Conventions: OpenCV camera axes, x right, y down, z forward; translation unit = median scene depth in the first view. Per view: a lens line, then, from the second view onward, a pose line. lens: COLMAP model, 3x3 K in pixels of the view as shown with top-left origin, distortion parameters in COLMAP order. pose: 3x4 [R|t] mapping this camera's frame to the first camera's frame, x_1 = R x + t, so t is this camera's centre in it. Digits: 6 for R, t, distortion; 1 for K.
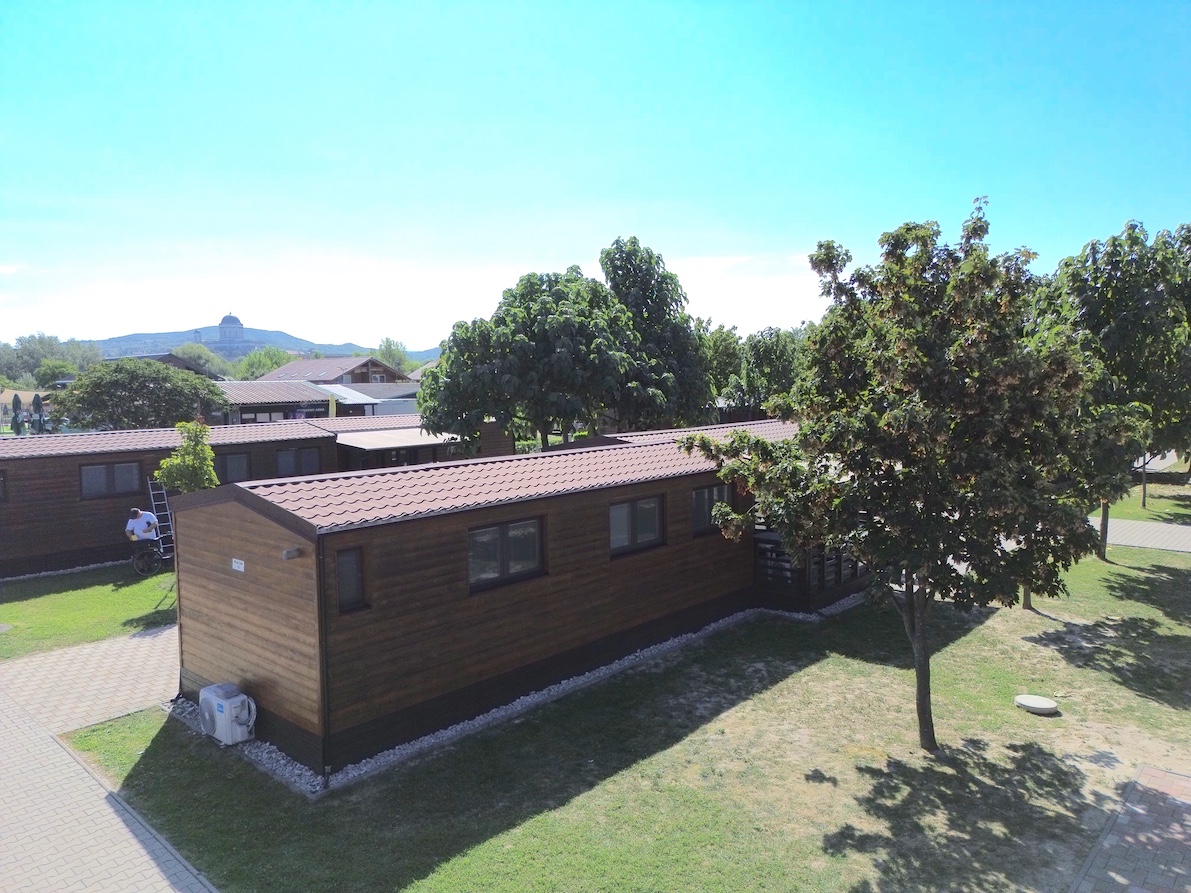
lens RADIAL K [[842.4, 0, 583.1], [0, 842.4, 448.0], [0, 0, 1]] dist [0.056923, -0.033662]
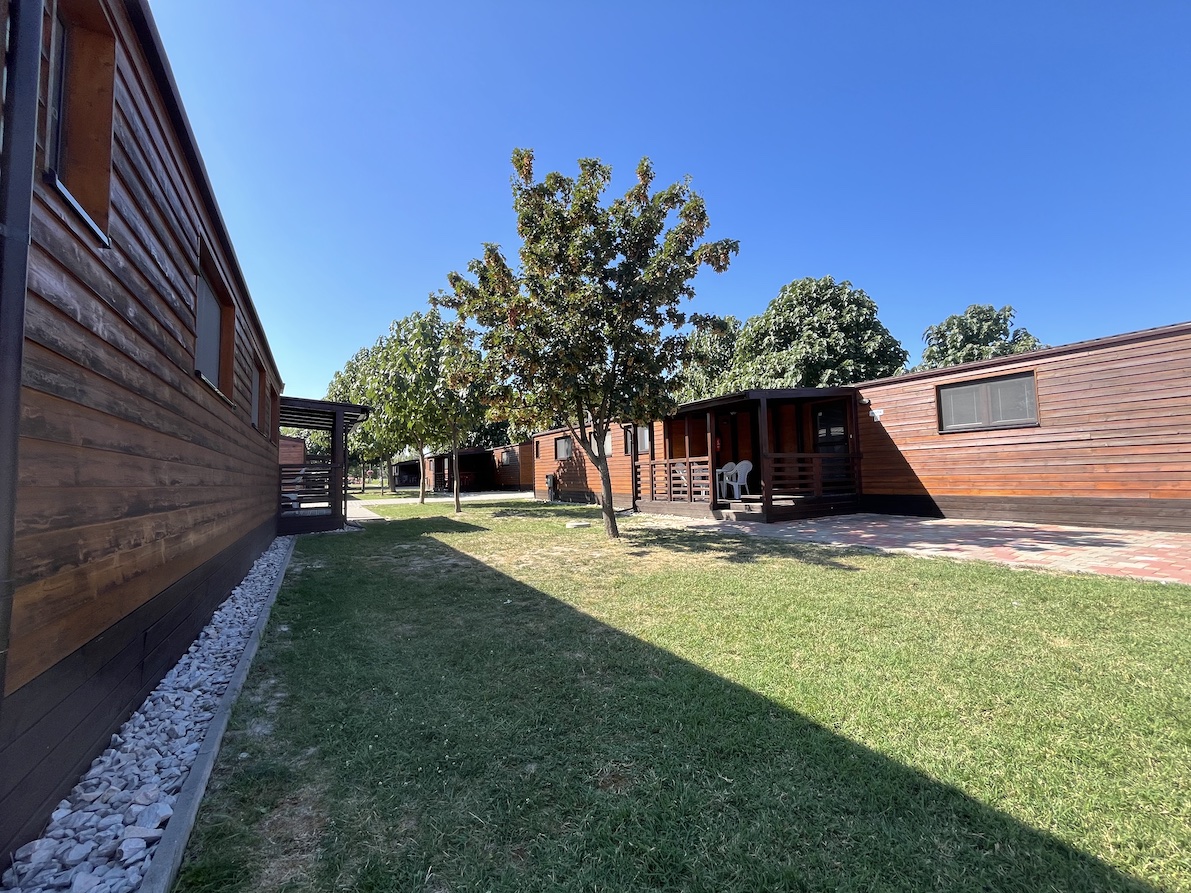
lens RADIAL K [[488.0, 0, 592.3], [0, 488.0, 447.0], [0, 0, 1]] dist [-0.001486, -0.000041]
pose [[0.314355, 0.069128, 0.946785, -0.335269], [0.095978, 0.989920, -0.104144, 0.282147], [-0.944441, 0.123609, 0.304552, 0.770290]]
